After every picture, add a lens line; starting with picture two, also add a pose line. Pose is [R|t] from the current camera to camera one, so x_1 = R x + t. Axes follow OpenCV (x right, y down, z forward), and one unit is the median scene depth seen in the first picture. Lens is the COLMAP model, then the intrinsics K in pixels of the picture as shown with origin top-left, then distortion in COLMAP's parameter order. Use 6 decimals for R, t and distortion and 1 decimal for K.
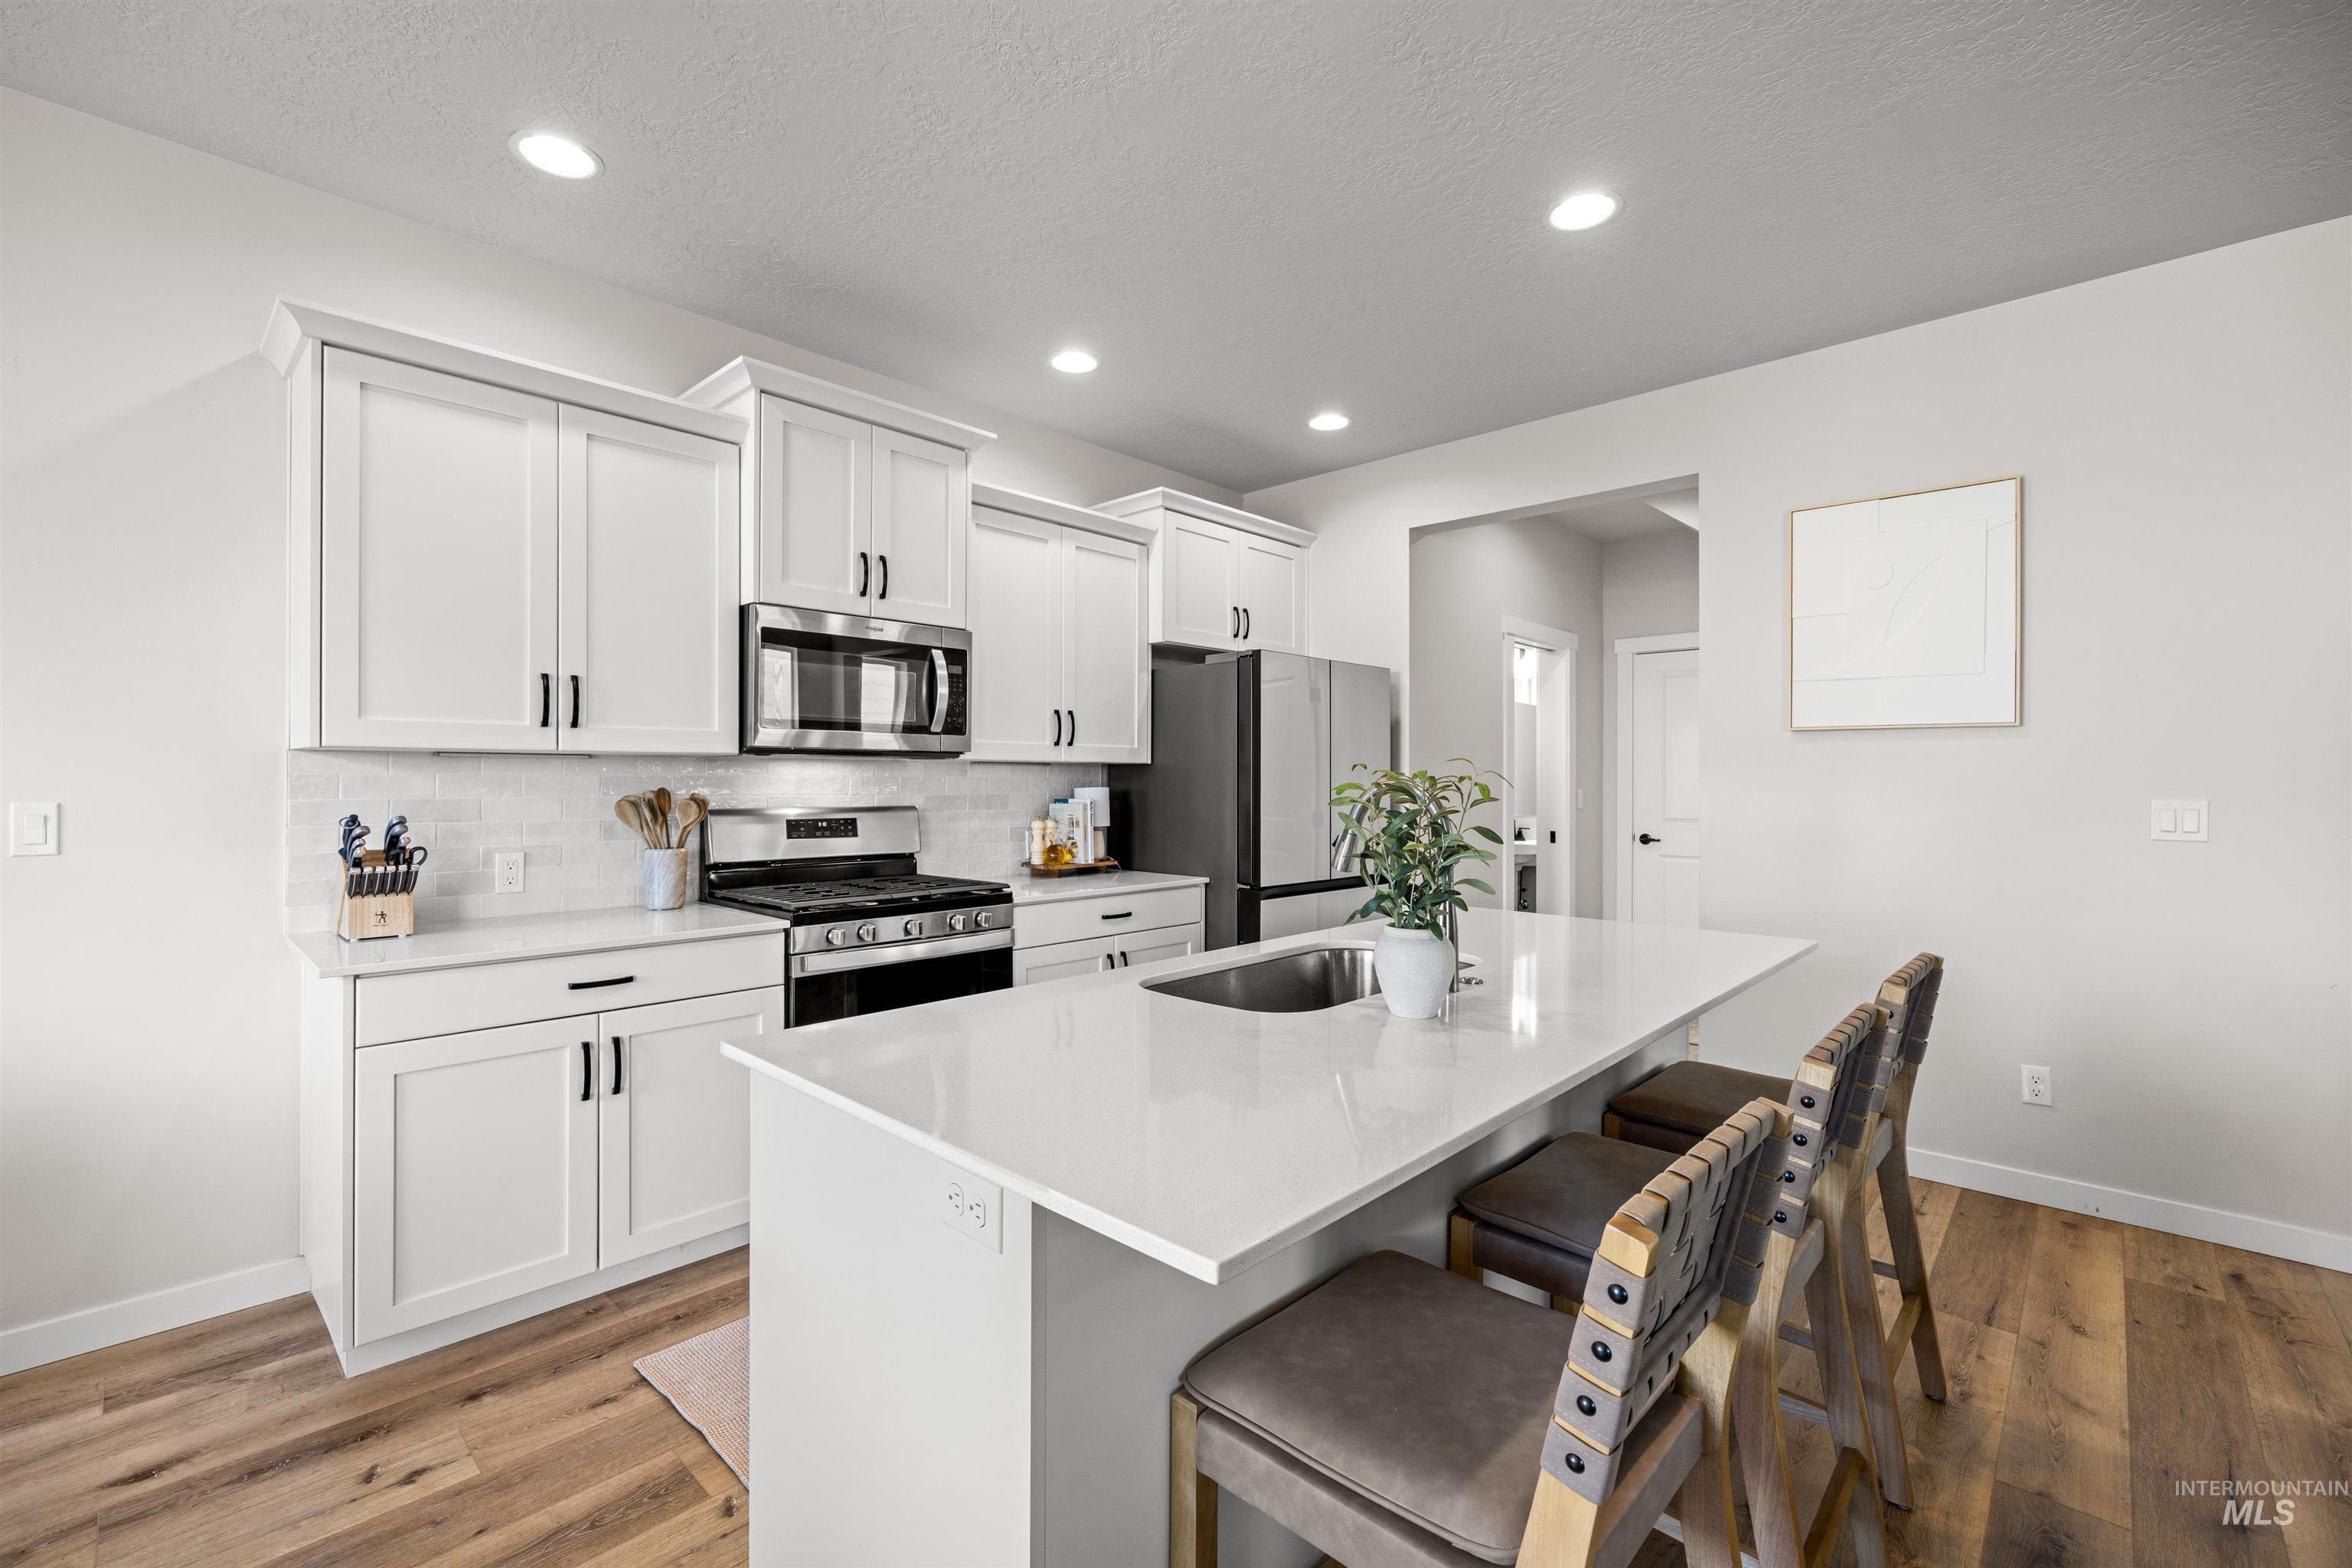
lens RADIAL K [[1026.8, 0, 1191.4], [0, 1026.8, 766.7], [0, 0, 1]] dist [0.011191, 0.000020]
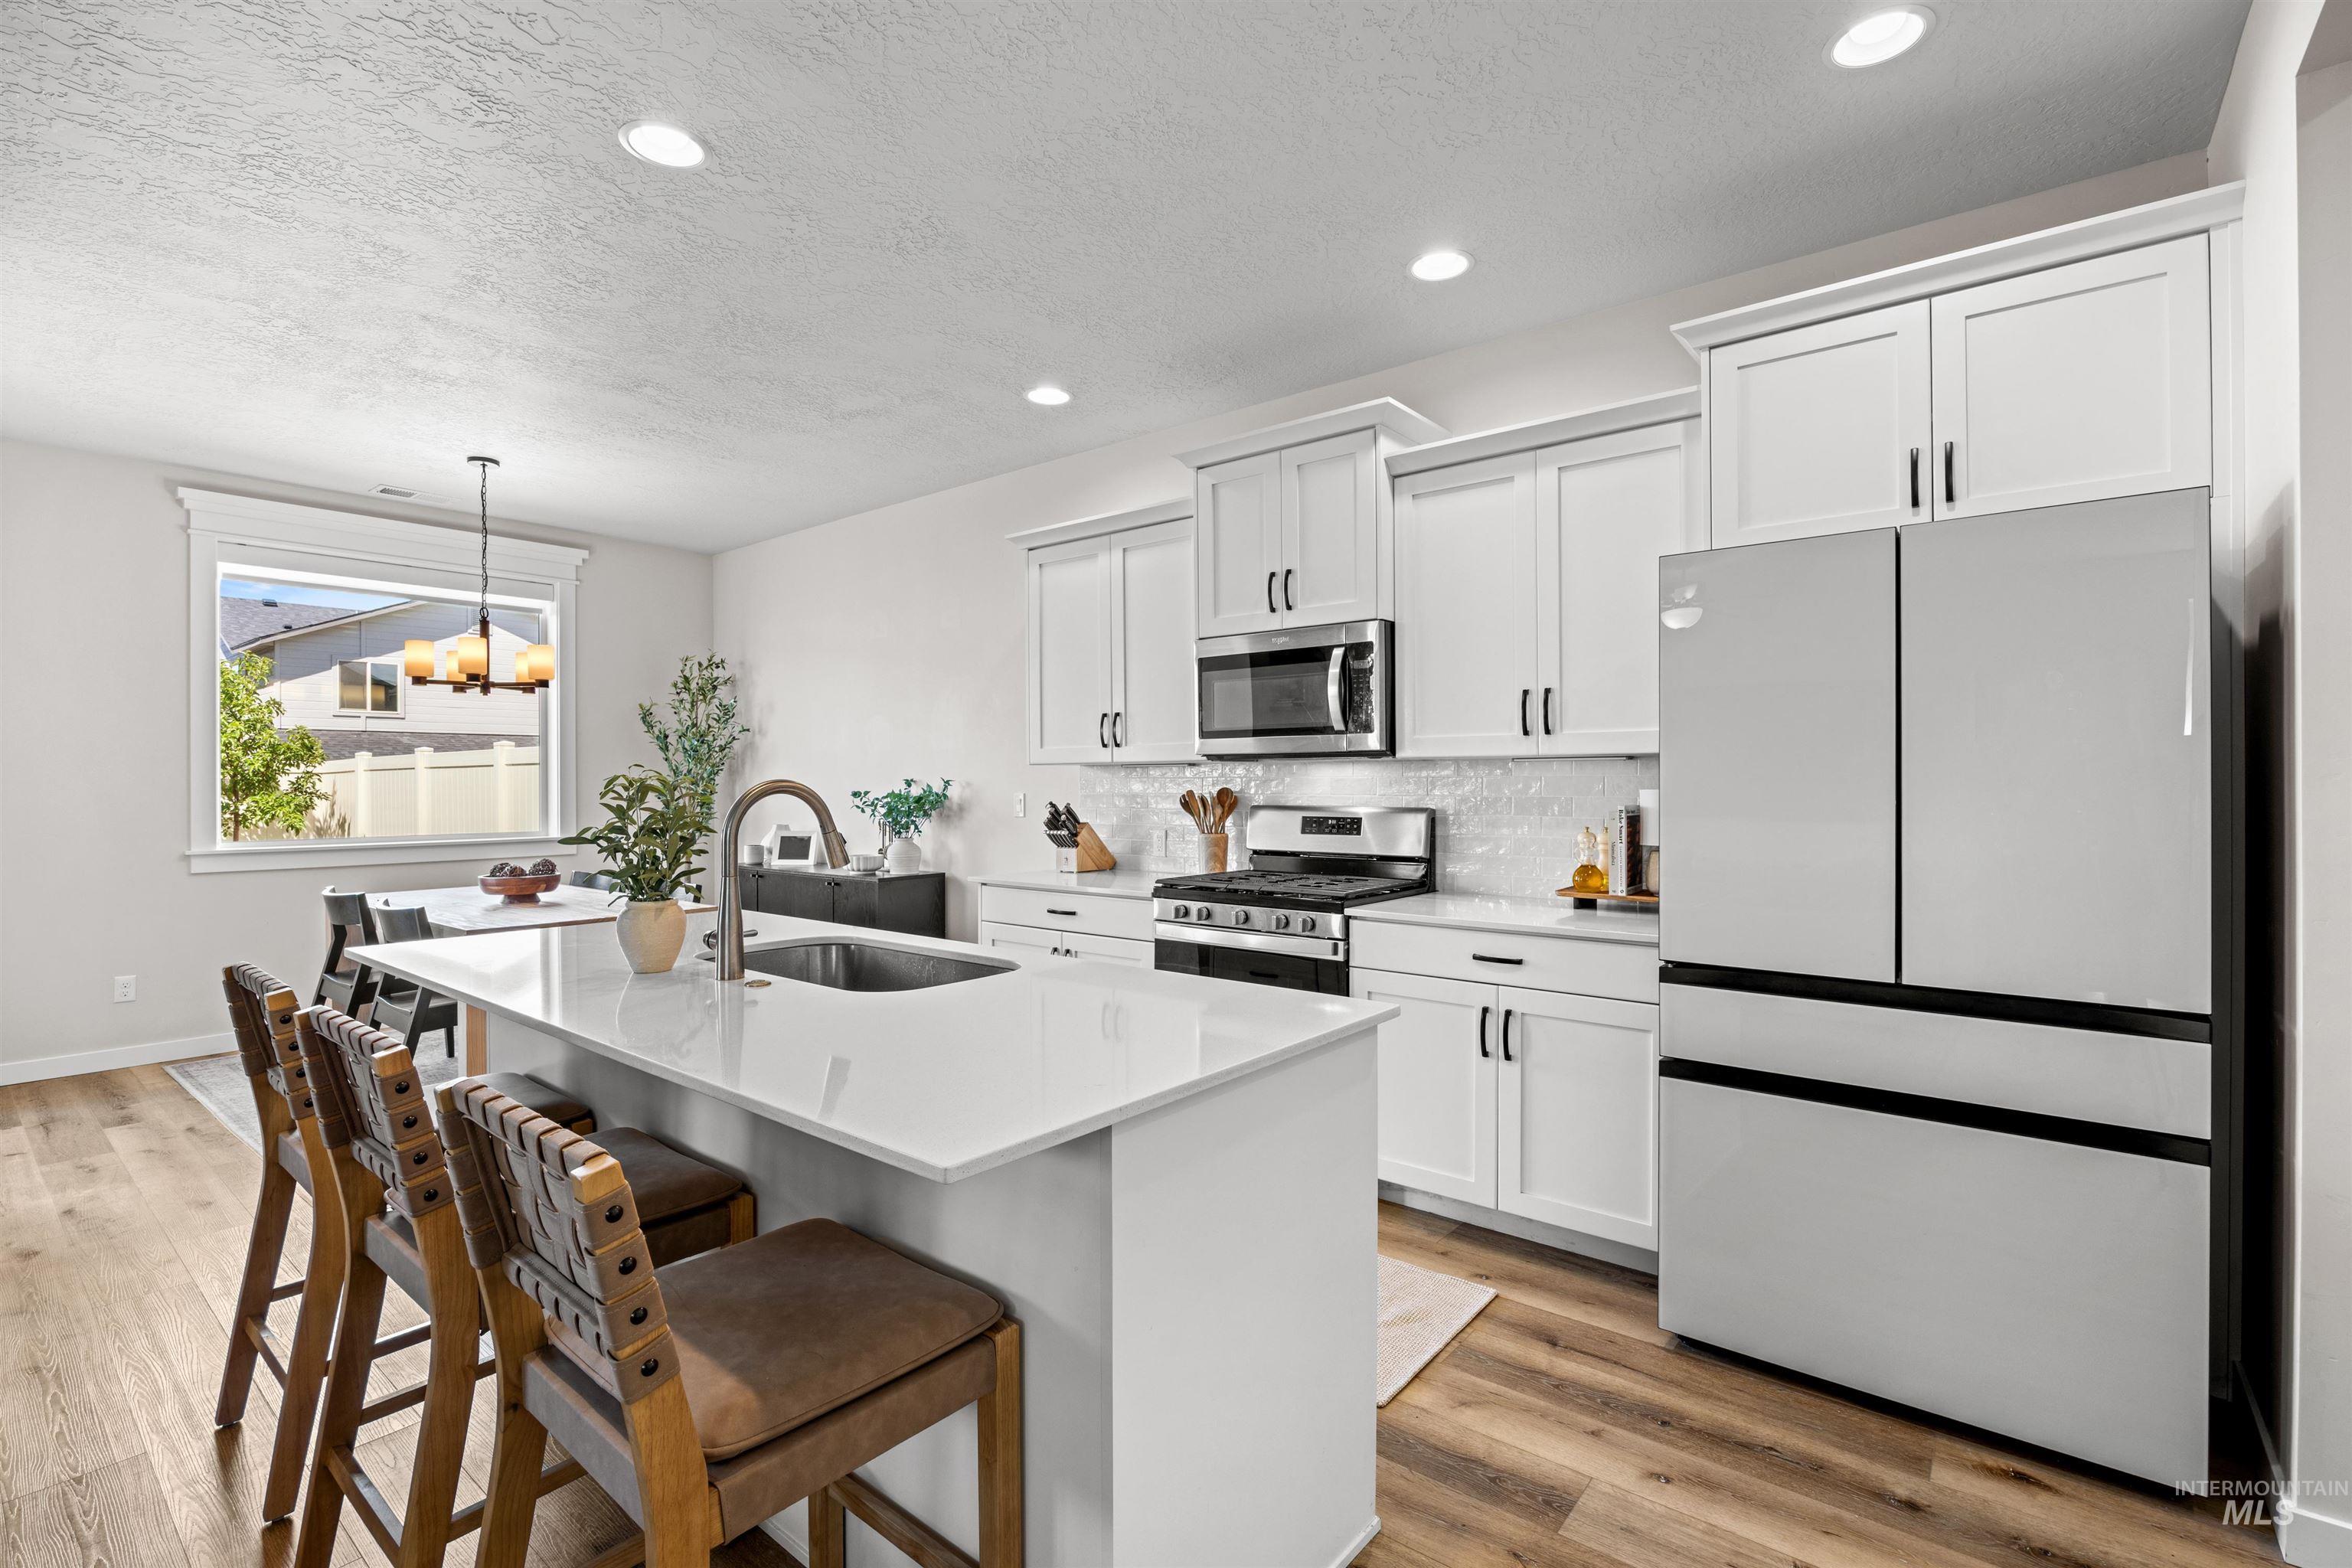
lens RADIAL K [[1050.7, 0, 1207.3], [0, 1050.7, 781.0], [0, 0, 1]] dist [-0.011180, 0.000220]
pose [[0.082439, -0.004227, -0.996587, 0.731628], [0.016277, 0.999863, -0.002895, 0.014429], [0.996463, -0.015983, 0.082497, 0.778734]]
